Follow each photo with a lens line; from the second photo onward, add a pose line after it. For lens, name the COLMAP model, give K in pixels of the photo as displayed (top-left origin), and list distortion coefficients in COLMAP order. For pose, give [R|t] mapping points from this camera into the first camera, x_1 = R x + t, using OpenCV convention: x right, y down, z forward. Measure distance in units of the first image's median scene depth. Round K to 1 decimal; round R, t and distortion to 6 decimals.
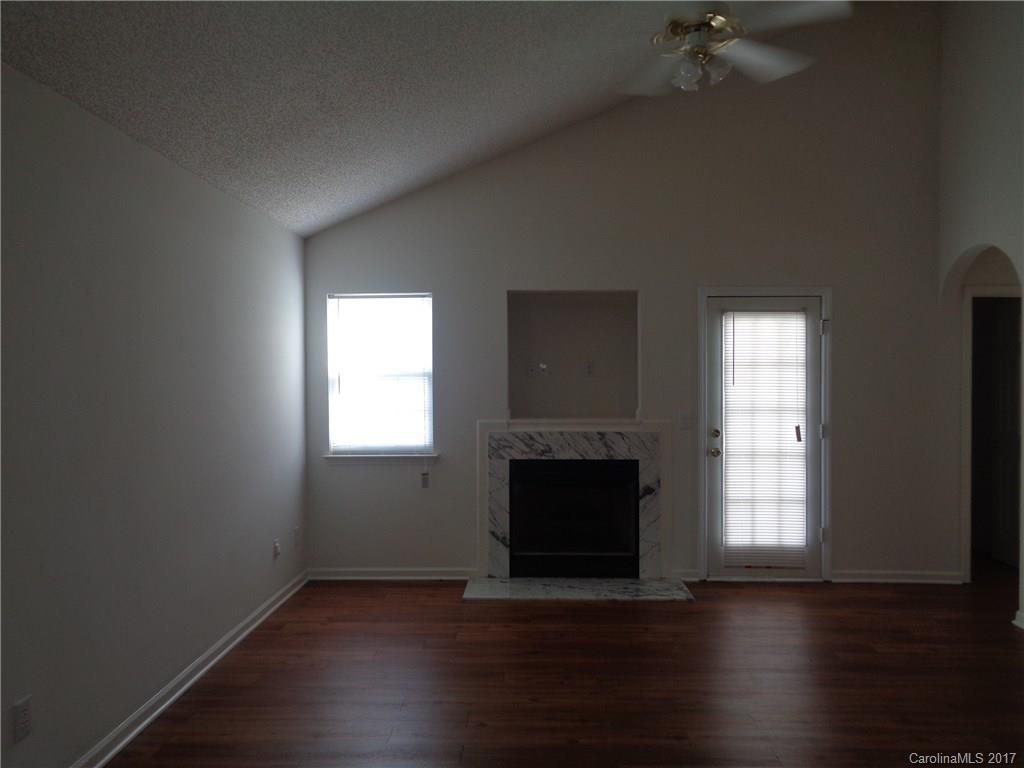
lens RADIAL K [[773.9, 0, 512.0], [0, 773.9, 384.0], [0, 0, 1]] dist [0.011423, 0.002620]
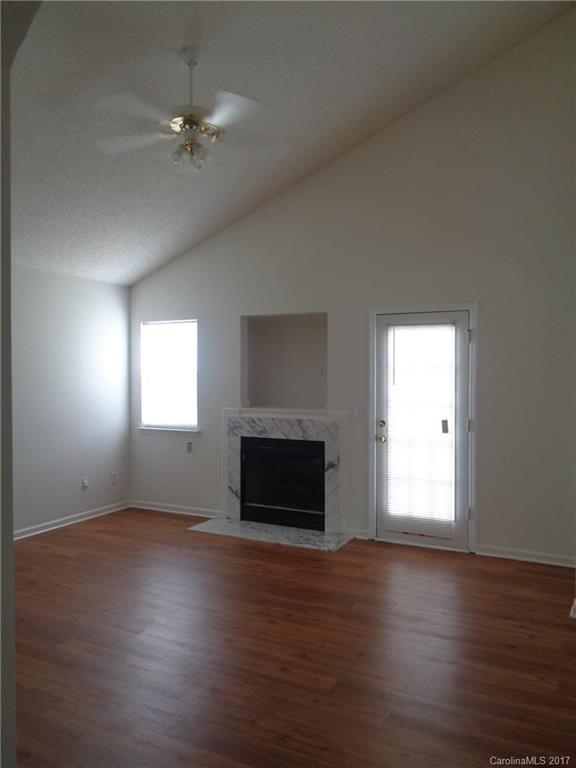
lens RADIAL K [[564.8, 0, 288.0], [0, 564.8, 384.0], [0, 0, 1]] dist [-0.011887, 0.006392]
pose [[0.906697, 0.010549, -0.421650, 0.508299], [-0.008674, 0.999942, 0.006364, -0.004838], [0.421693, -0.002112, 0.906736, 0.107980]]
